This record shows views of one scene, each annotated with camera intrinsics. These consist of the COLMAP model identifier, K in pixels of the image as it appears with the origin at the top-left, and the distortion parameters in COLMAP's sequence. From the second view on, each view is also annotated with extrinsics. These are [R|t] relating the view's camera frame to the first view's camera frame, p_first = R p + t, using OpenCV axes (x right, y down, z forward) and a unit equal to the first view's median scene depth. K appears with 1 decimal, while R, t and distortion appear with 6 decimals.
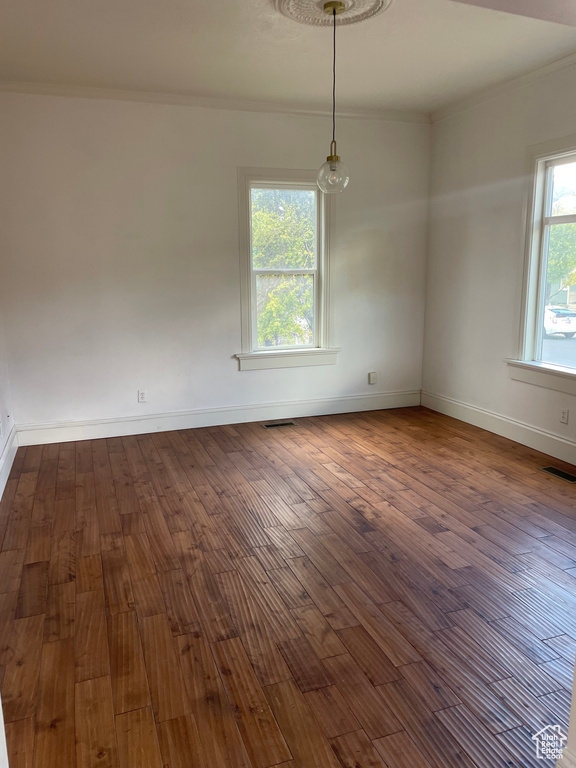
lens RADIAL K [[583.9, 0, 286.7], [0, 583.9, 377.3], [0, 0, 1]] dist [0.082221, -0.101524]
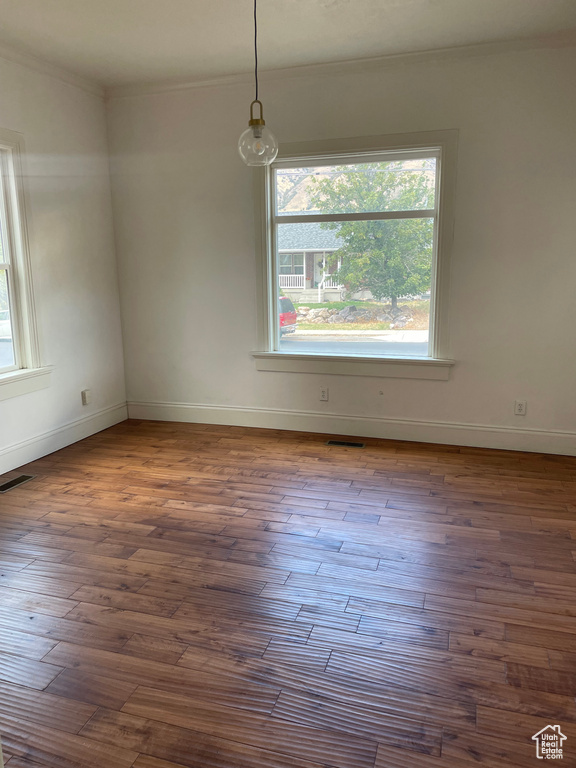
lens RADIAL K [[583.9, 0, 286.2], [0, 583.9, 378.4], [0, 0, 1]] dist [0.082221, -0.101524]
pose [[0.610004, -0.149280, 0.778210, -0.435040], [0.152842, 0.985818, 0.069297, -0.052618], [-0.777518, 0.076672, 0.624169, 0.356809]]
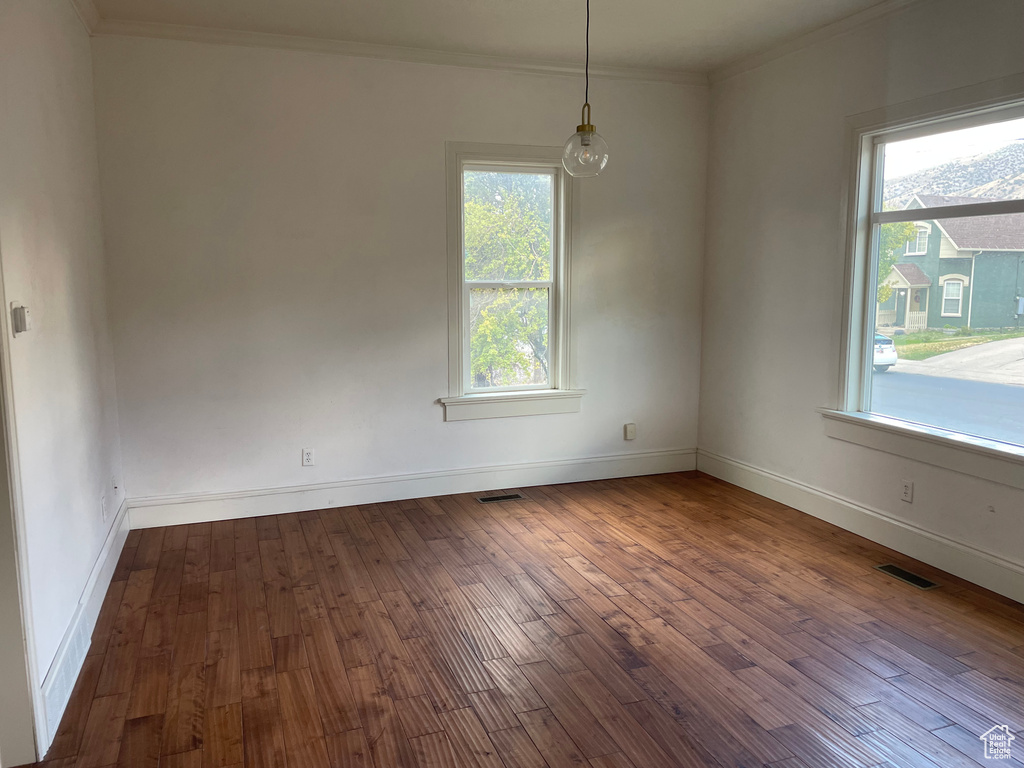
lens RADIAL K [[778.5, 0, 509.0], [0, 778.5, 382.1], [0, 0, 1]] dist [0.082221, -0.101524]
pose [[0.999947, 0.005476, 0.008764, -0.014368], [-0.005040, 0.998785, -0.049031, -0.016078], [-0.009022, 0.048984, 0.998759, 0.057454]]
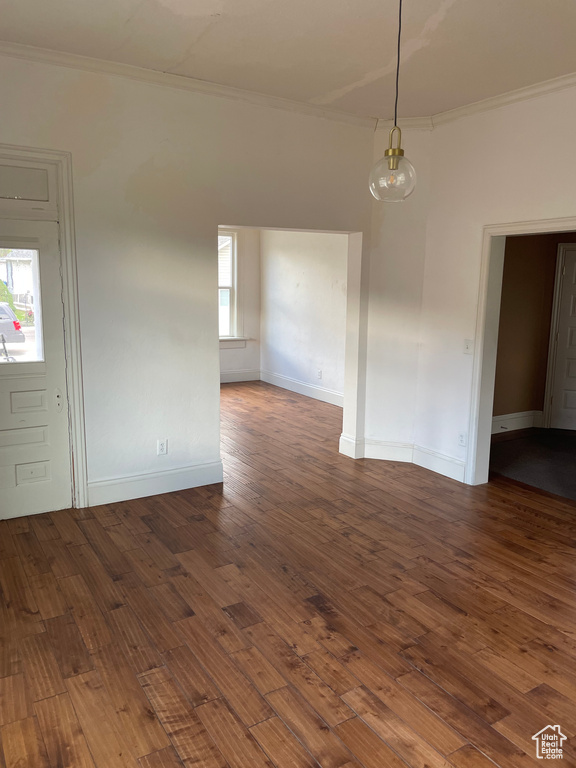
lens RADIAL K [[583.9, 0, 282.6], [0, 583.9, 374.4], [0, 0, 1]] dist [0.082221, -0.101524]
pose [[-0.978821, 0.025044, -0.203182, 0.267569], [-0.045771, 0.940593, 0.336438, -0.260624], [0.199537, 0.338612, -0.919525, 1.268550]]
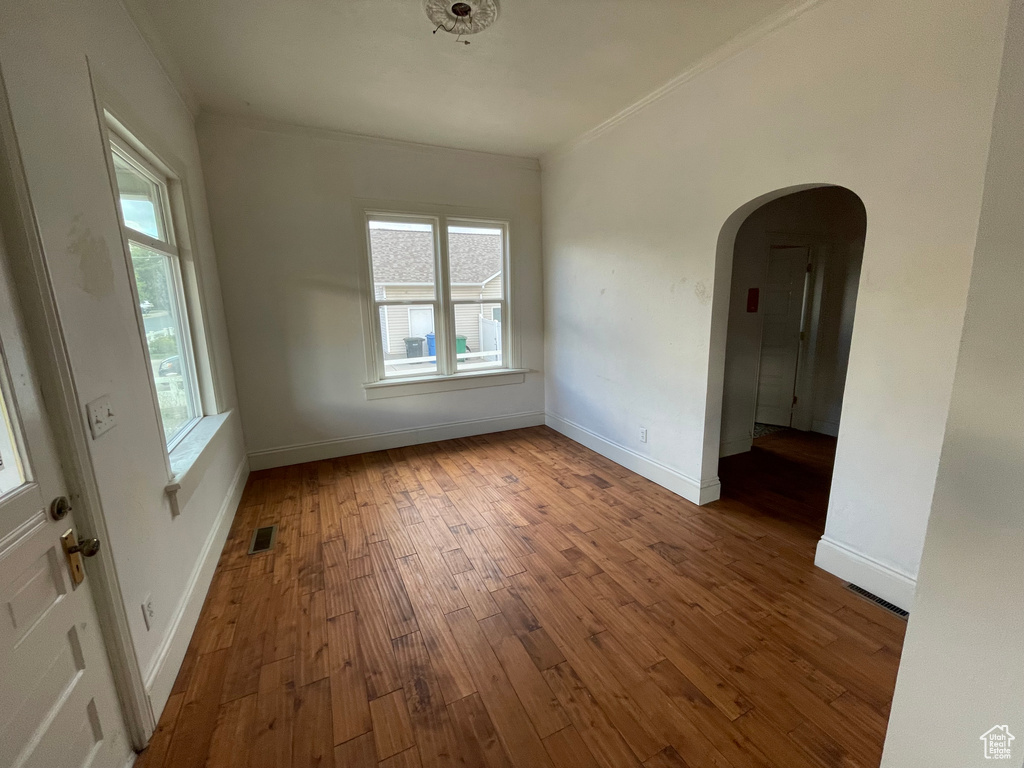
lens RADIAL K [[420.1, 0, 511.8], [0, 420.1, 382.5], [0, 0, 1]] dist [0.000580, 0.000130]
pose [[-0.994370, 0.046725, -0.095110, 0.108693], [0.008496, 0.929802, 0.367961, -0.047973], [0.105626, 0.365081, -0.924964, 0.306639]]
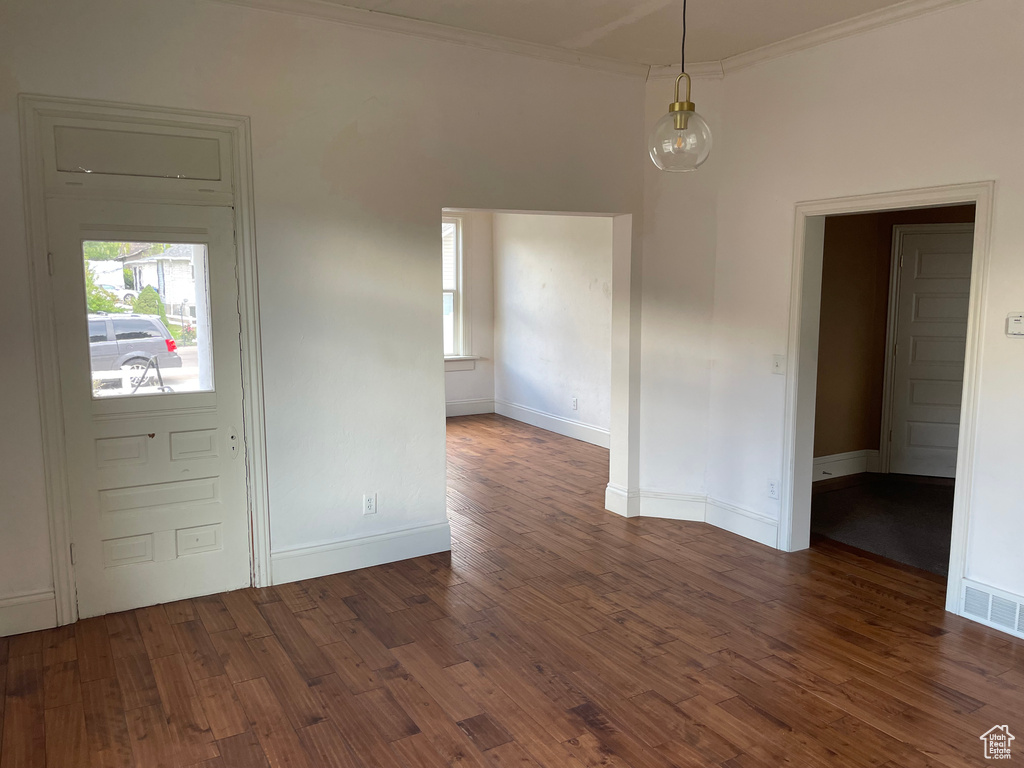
lens RADIAL K [[778.5, 0, 507.8], [0, 778.5, 378.7], [0, 0, 1]] dist [0.082221, -0.101524]
pose [[-0.981609, 0.030854, -0.188392, 0.278138], [-0.028530, 0.952059, 0.304581, -0.258124], [0.188758, 0.304354, -0.933670, 1.264340]]
